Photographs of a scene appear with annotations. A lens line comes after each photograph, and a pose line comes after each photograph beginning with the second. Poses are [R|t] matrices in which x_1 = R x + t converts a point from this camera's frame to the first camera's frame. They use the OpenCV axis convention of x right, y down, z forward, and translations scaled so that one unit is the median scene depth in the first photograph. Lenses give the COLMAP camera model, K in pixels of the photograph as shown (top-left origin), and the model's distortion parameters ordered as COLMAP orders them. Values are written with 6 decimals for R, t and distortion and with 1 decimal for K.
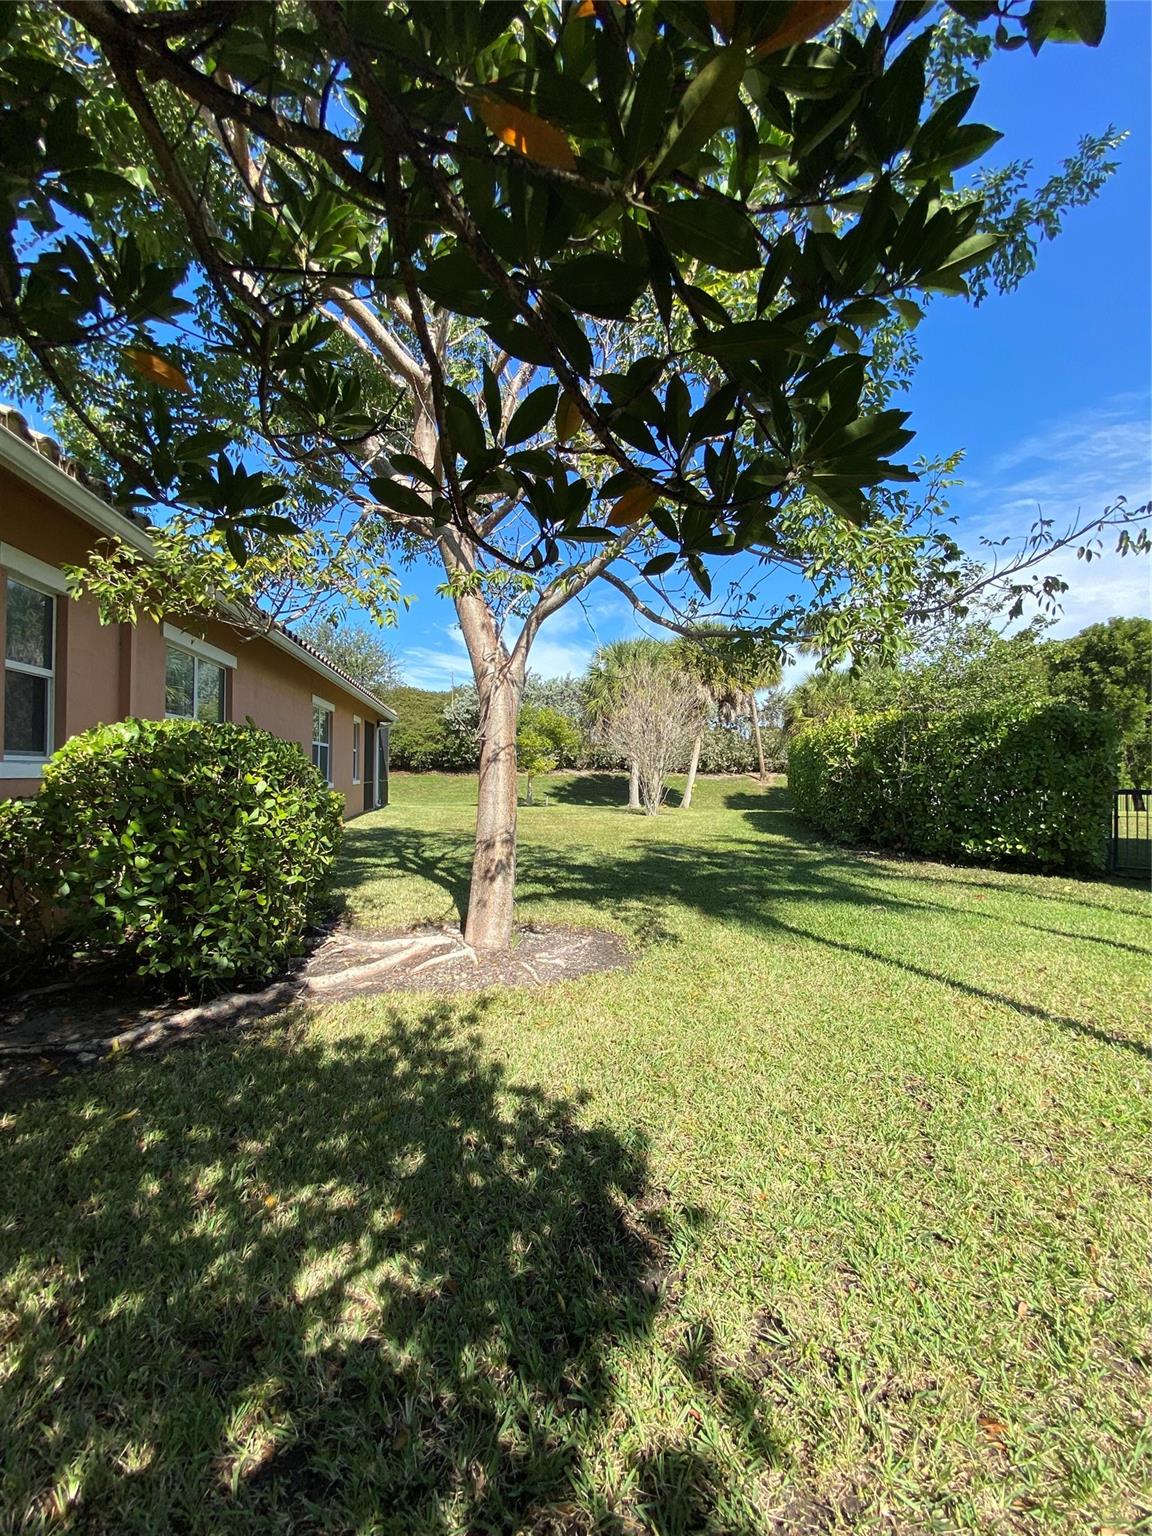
lens RADIAL K [[644.9, 0, 576.1], [0, 644.9, 766.4], [0, 0, 1]] dist [-0.001756, -0.010266]
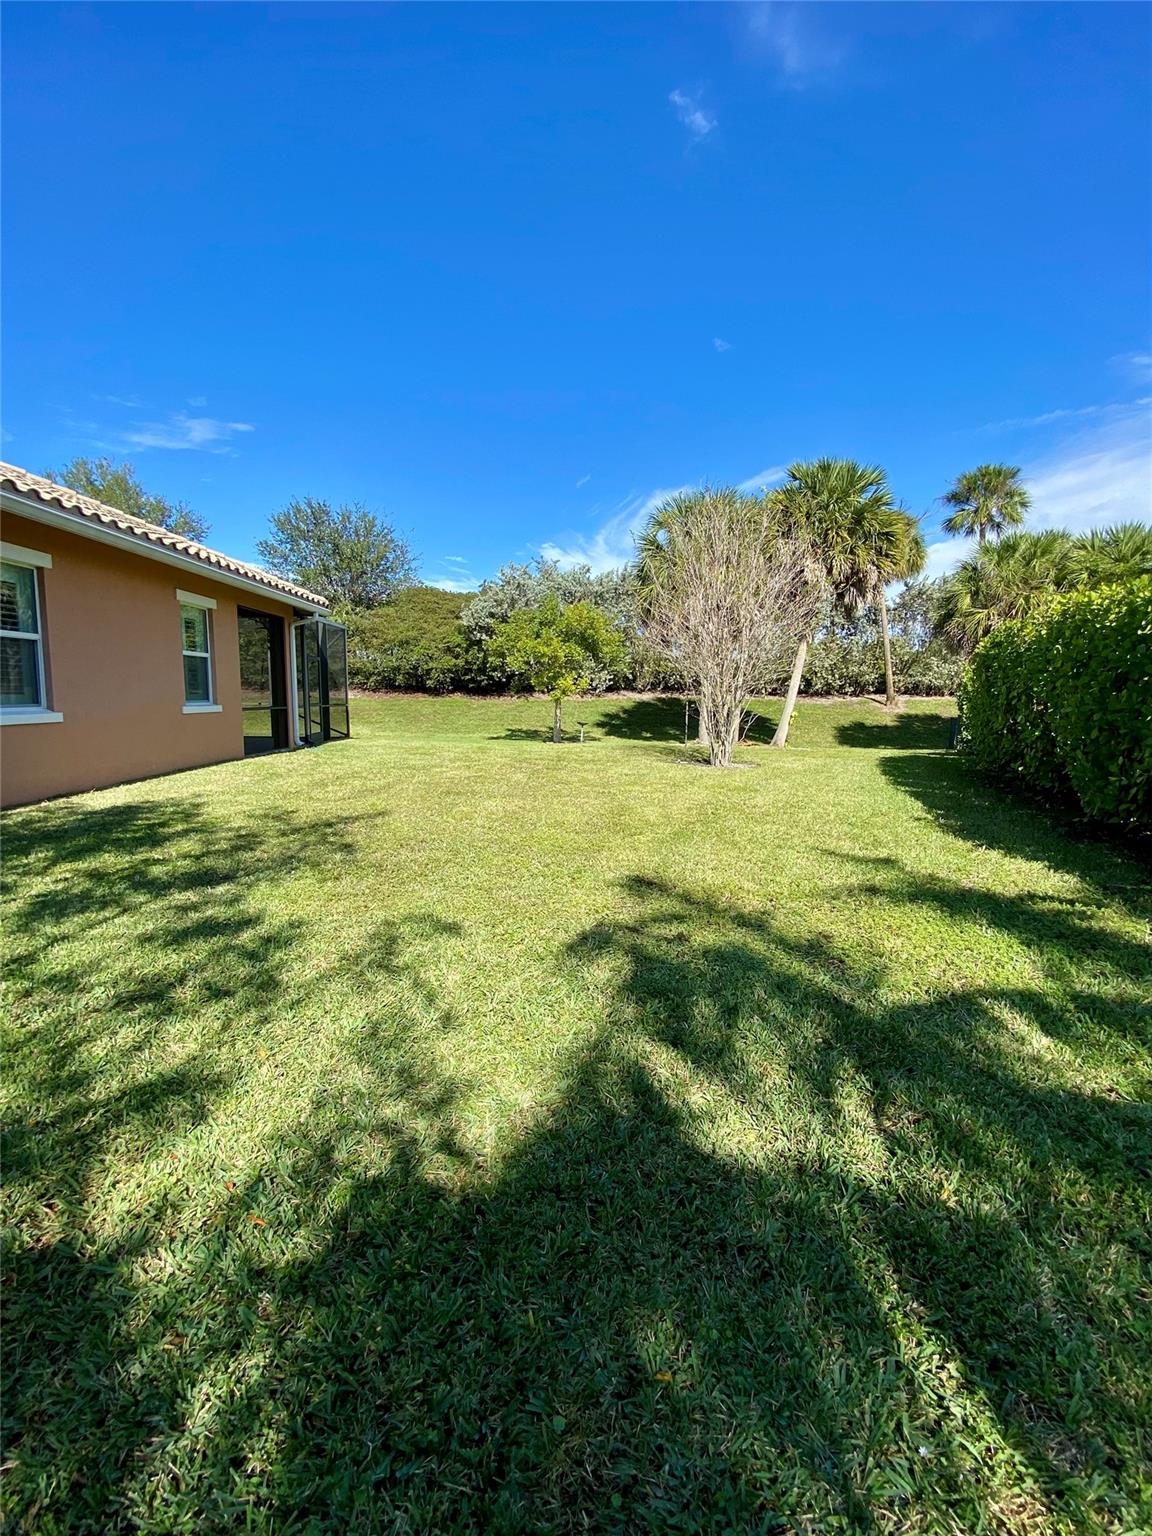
lens RADIAL K [[644.9, 0, 571.6], [0, 644.9, 772.9], [0, 0, 1]] dist [-0.001756, -0.010266]
pose [[0.989367, 0.015206, -0.144644, 0.039539], [0.003312, 0.991907, 0.126926, 0.003807], [0.145404, -0.126056, 0.981309, 0.229168]]
